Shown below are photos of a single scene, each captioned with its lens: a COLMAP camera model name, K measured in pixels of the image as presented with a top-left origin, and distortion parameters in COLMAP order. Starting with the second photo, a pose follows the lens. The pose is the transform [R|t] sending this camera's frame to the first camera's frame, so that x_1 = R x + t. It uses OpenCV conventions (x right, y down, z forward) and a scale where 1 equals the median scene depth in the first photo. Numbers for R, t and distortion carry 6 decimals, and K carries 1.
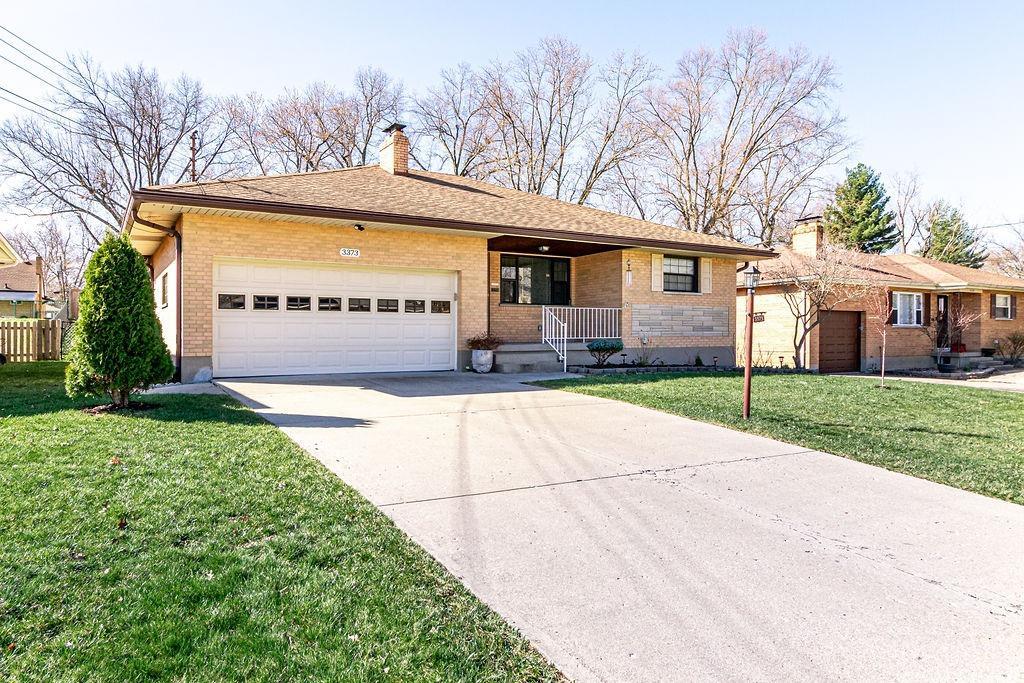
lens RADIAL K [[582.0, 0, 509.2], [0, 582.0, 327.8], [0, 0, 1]] dist [-0.001966, -0.000609]
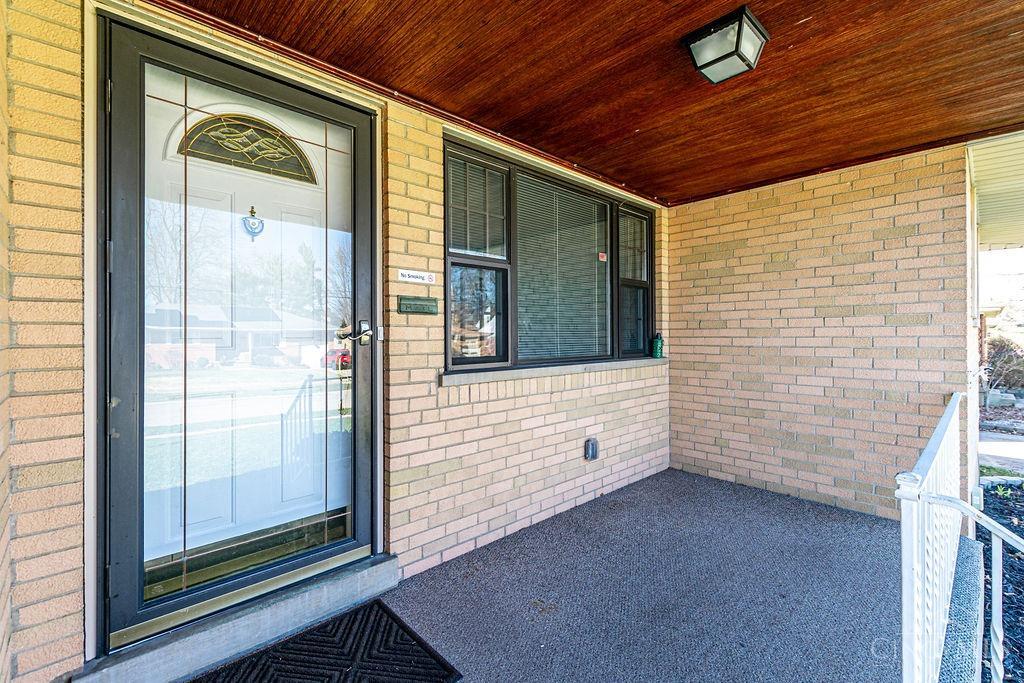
lens RADIAL K [[451.6, 0, 512.0], [0, 451.6, 341.5], [0, 0, 1]] dist [-0.000651, -0.000073]
pose [[0.955461, -0.001904, 0.295110, -0.039663], [0.000740, 0.999992, 0.004056, -0.052143], [-0.295116, -0.003656, 0.955455, 0.831136]]
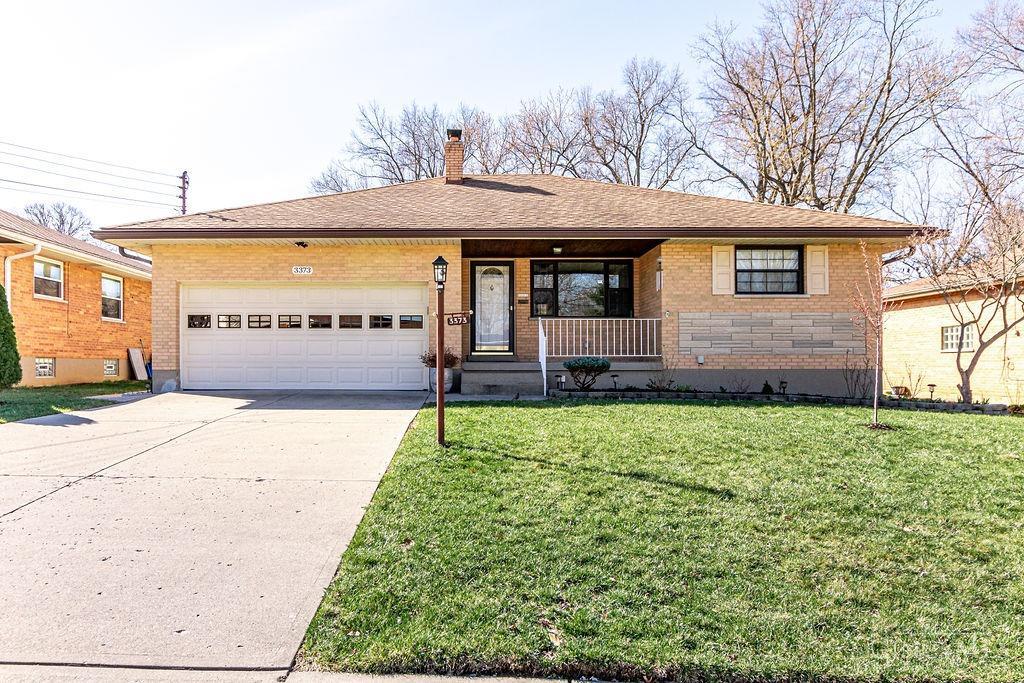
lens RADIAL K [[633.8, 0, 511.5], [0, 633.8, 361.4], [0, 0, 1]] dist [0.003989, 0.000601]
pose [[0.883238, 0.005636, -0.468891, 0.408697], [0.004646, 0.999774, 0.020767, 0.006035], [0.468902, -0.020521, 0.883012, 0.137814]]
